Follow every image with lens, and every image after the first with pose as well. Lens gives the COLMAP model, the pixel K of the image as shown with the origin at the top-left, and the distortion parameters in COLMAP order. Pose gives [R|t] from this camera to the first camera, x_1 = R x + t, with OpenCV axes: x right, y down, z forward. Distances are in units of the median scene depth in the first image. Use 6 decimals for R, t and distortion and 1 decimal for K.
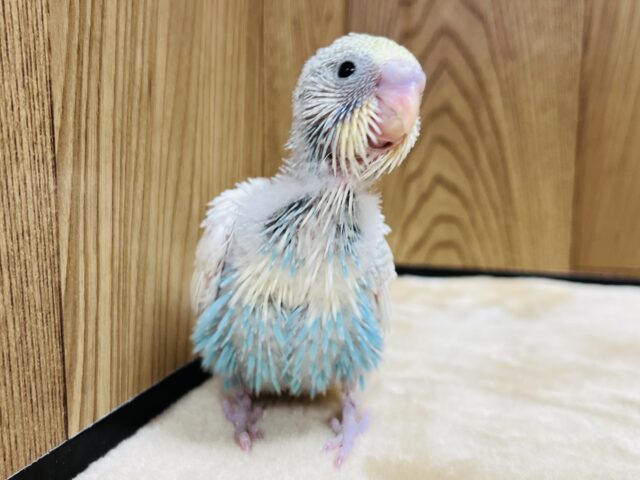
lens RADIAL K [[674.4, 0, 320.0], [0, 674.4, 240.0], [0, 0, 1]] dist [-0.000328, -0.040967]
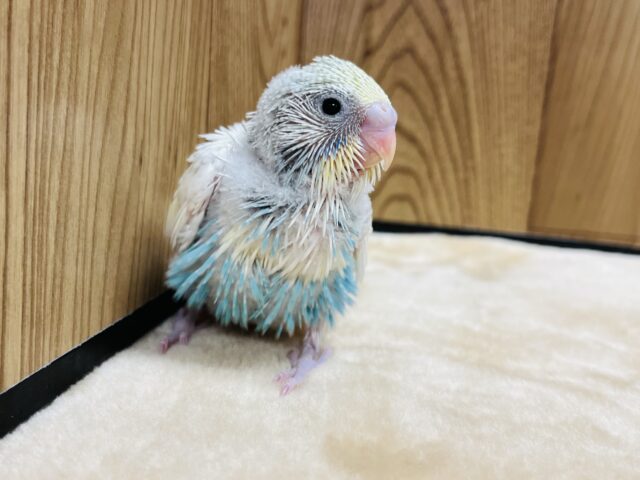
lens RADIAL K [[674.4, 0, 320.0], [0, 674.4, 240.0], [0, 0, 1]] dist [-0.000328, -0.040967]
pose [[0.993826, 0.038726, 0.103975, -0.028864], [-0.046425, 0.996275, 0.072676, 0.003155], [-0.100773, -0.077054, 0.991921, 0.119546]]
